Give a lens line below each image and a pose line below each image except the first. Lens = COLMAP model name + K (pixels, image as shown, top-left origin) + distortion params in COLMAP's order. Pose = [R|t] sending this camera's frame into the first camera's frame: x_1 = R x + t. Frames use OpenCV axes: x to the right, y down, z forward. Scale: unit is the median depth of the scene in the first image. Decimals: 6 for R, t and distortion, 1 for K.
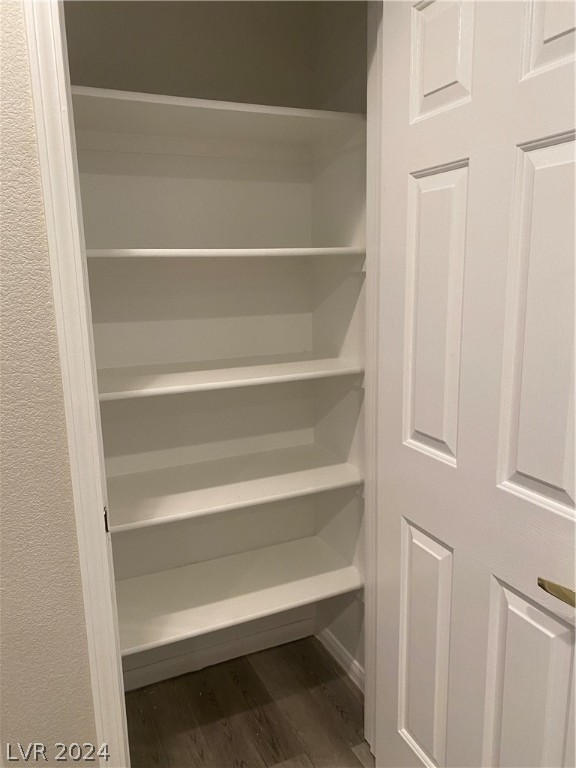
lens RADIAL K [[588.9, 0, 288.6], [0, 588.9, 385.9], [0, 0, 1]] dist [0.038973, -0.029195]
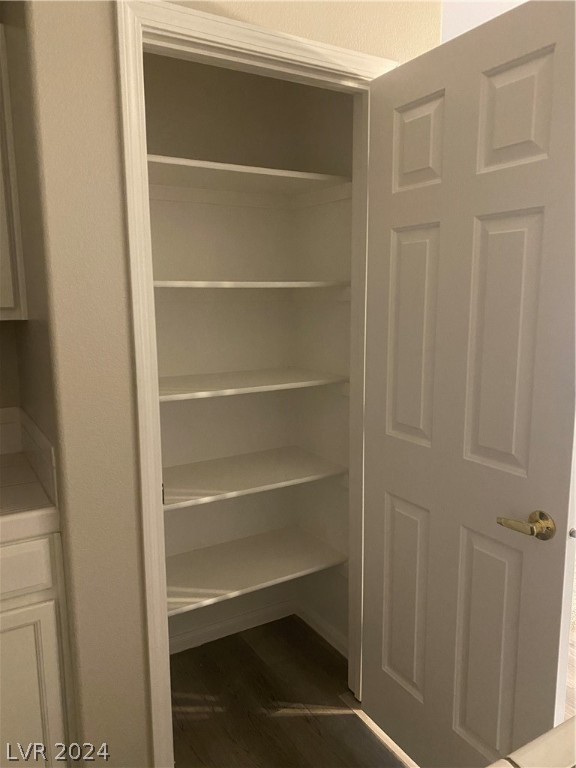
lens RADIAL K [[588.9, 0, 287.5], [0, 588.9, 381.9], [0, 0, 1]] dist [0.038973, -0.029195]
pose [[0.992337, -0.002784, 0.123529, -0.198367], [0.009076, 0.998688, -0.050403, 0.053423], [-0.123226, 0.051138, 0.991060, -0.282654]]
